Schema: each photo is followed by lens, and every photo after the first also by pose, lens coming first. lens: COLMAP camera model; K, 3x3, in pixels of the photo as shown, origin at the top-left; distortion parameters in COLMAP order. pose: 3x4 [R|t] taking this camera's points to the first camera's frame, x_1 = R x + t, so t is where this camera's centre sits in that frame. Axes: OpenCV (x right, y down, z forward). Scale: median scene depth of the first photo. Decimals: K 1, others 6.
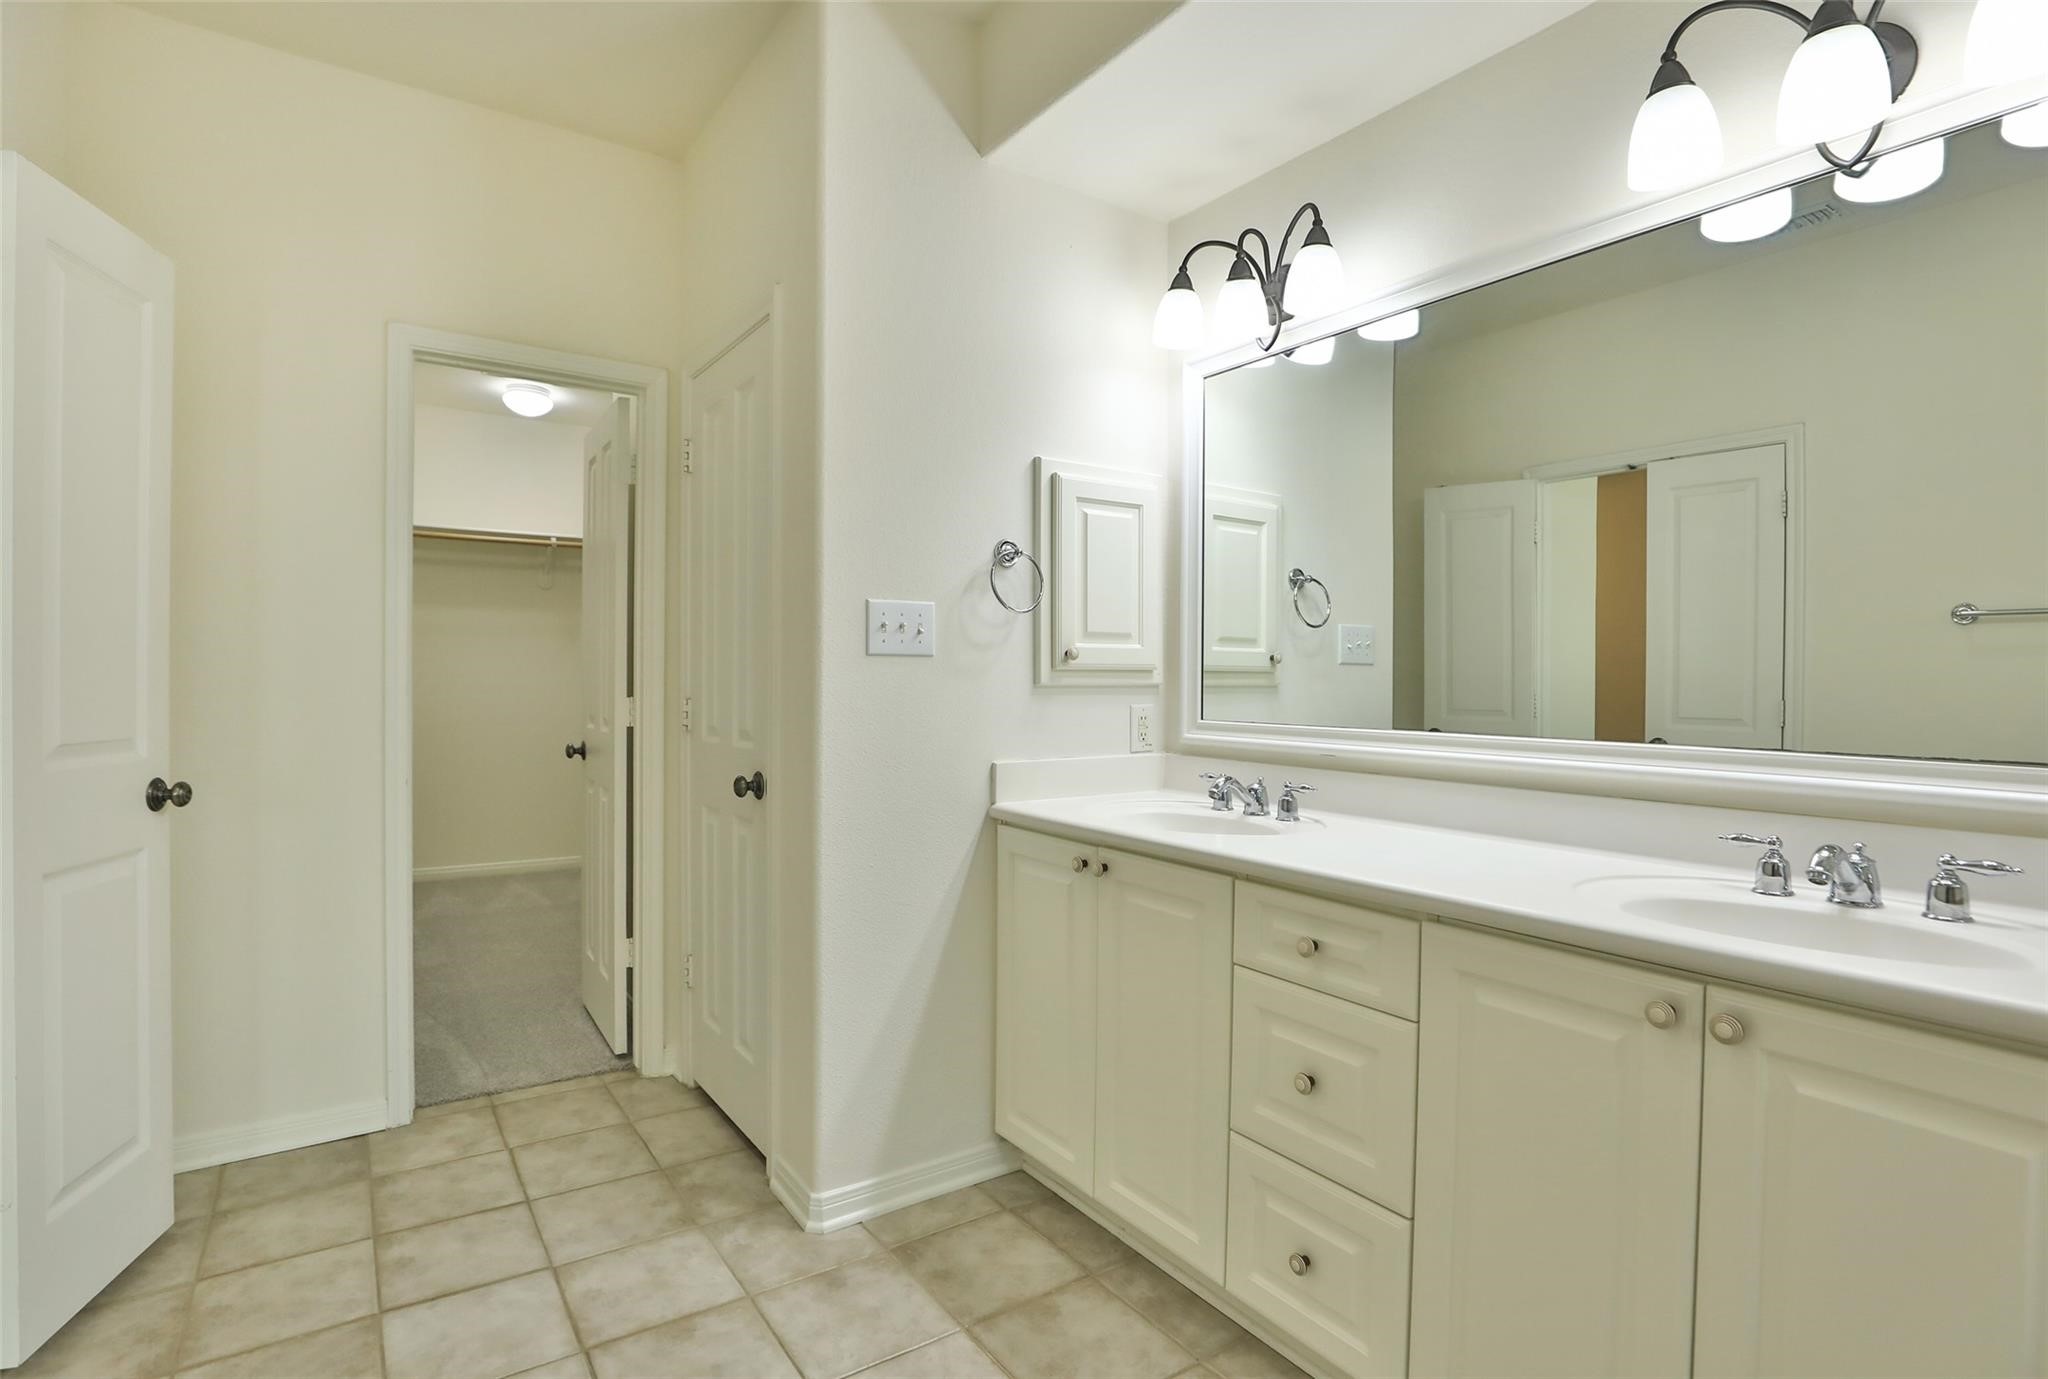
lens RADIAL K [[778.5, 0, 1024.0], [0, 778.5, 689.5], [0, 0, 1]] dist [-0.001122, -0.000126]
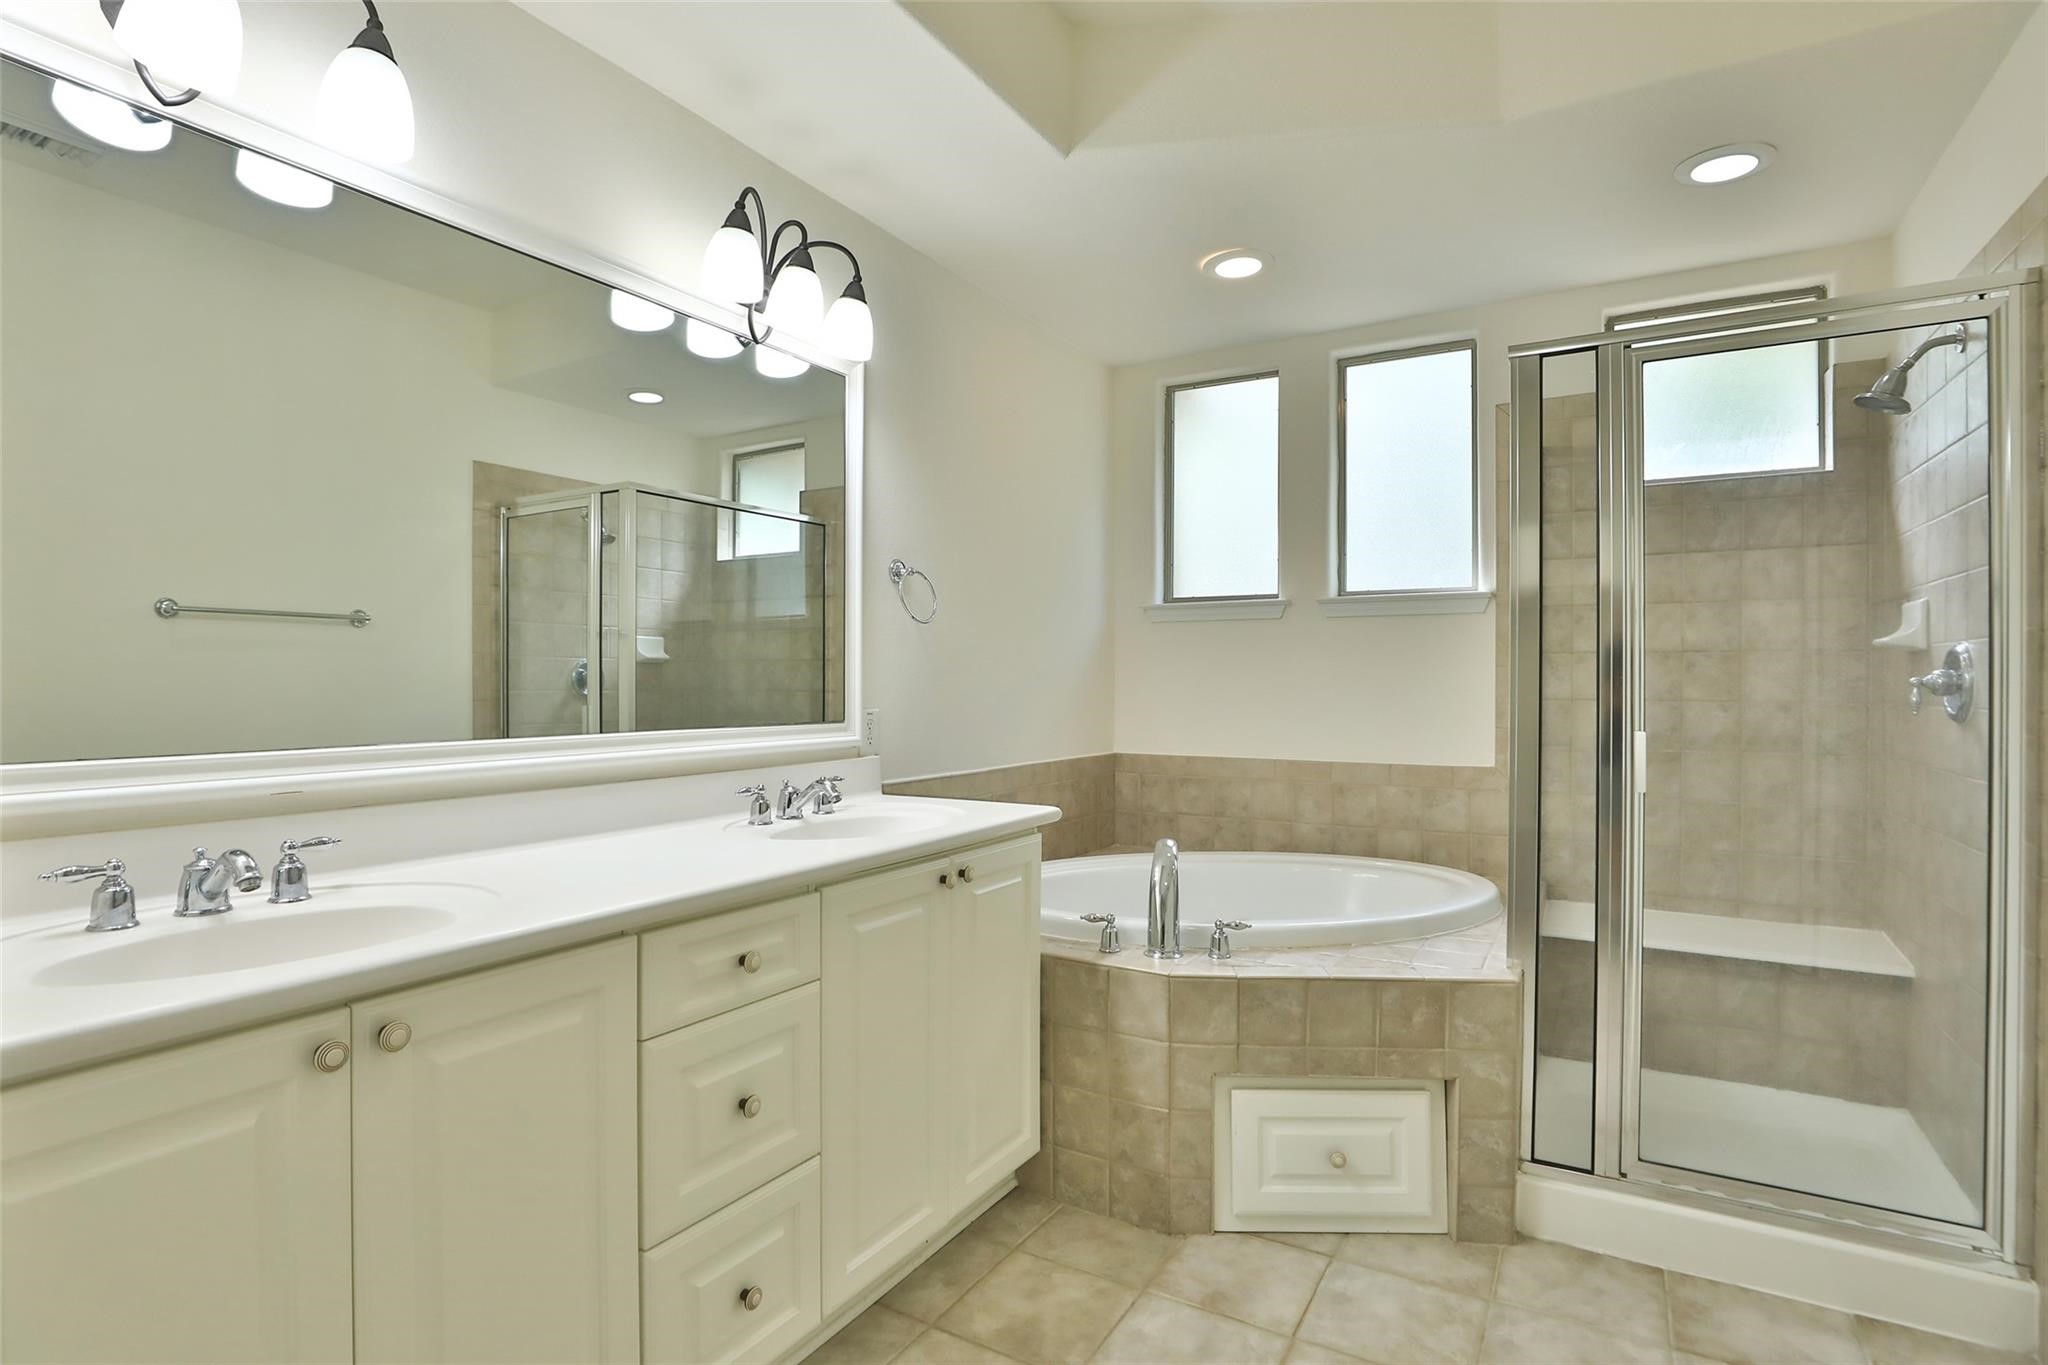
lens RADIAL K [[987.8, 0, 1024.0], [0, 987.8, 682.5], [0, 0, 1]] dist [-0.048233, 0.013421]
pose [[-0.306829, -0.006843, 0.951740, -0.675536], [0.005193, 0.999947, 0.008864, -0.013829], [-0.951750, 0.007662, -0.306778, 0.810576]]
